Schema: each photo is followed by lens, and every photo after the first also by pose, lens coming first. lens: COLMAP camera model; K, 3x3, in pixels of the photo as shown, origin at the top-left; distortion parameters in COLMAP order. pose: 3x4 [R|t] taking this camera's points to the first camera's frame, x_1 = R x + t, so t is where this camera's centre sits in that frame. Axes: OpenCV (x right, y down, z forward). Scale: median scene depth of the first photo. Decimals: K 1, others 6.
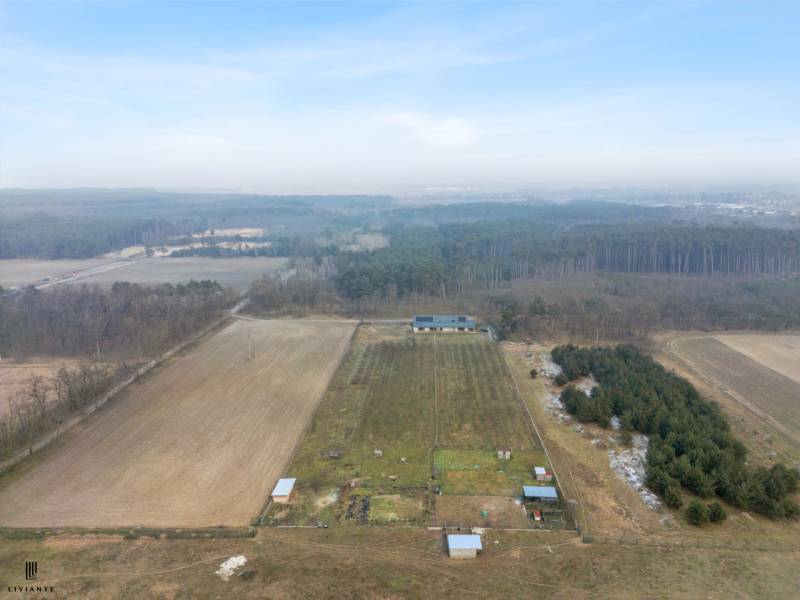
lens RADIAL K [[553.9, 0, 400.0], [0, 553.9, 300.0], [0, 0, 1]] dist [0.051727, -0.004170]
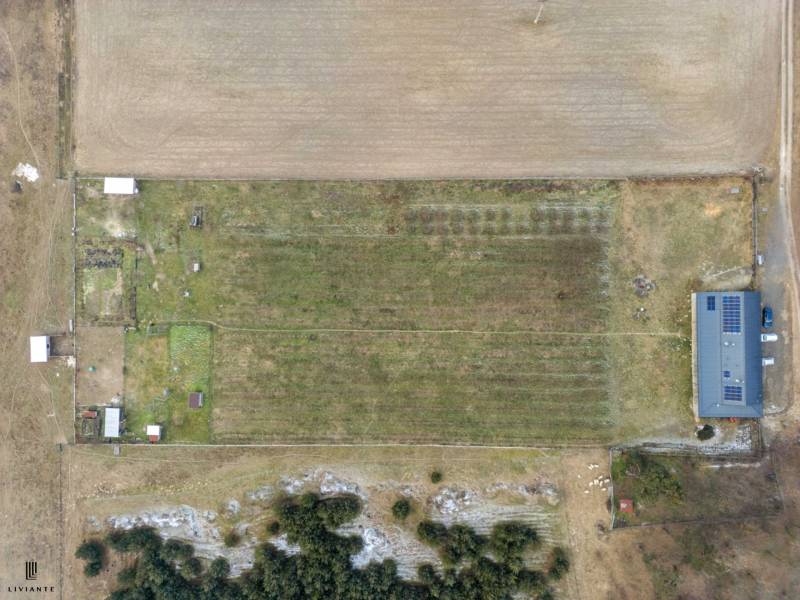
lens RADIAL K [[553.9, 0, 400.0], [0, 553.9, 300.0], [0, 0, 1]] dist [0.051727, -0.004170]
pose [[0.048295, 0.998760, -0.012124, 0.028924], [-0.179202, 0.020605, 0.983597, -0.471967], [0.982626, -0.045331, 0.179975, 0.762761]]
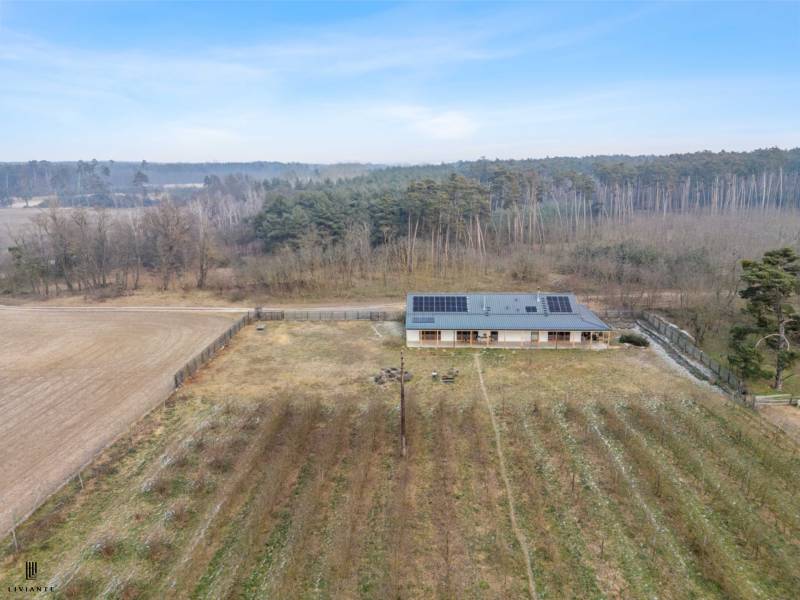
lens RADIAL K [[553.9, 0, 400.0], [0, 553.9, 300.0], [0, 0, 1]] dist [0.051727, -0.004170]
pose [[0.999997, -0.001249, 0.001986, 0.024311], [0.001183, 0.999468, 0.032599, 0.025973], [-0.002025, -0.032597, 0.999467, 0.817414]]
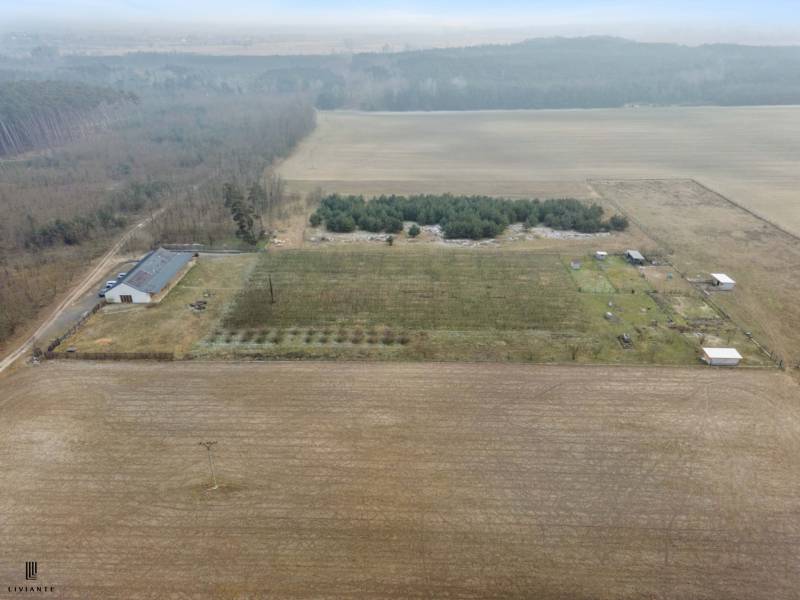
lens RADIAL K [[577.4, 0, 404.2], [0, 577.4, 278.4], [0, 0, 1]] dist [0.052729, -0.002731]
pose [[-0.028852, -0.403106, 0.914698, -0.623603], [0.211801, 0.891836, 0.399712, -0.180696], [-0.976887, 0.205266, 0.059647, 0.838125]]
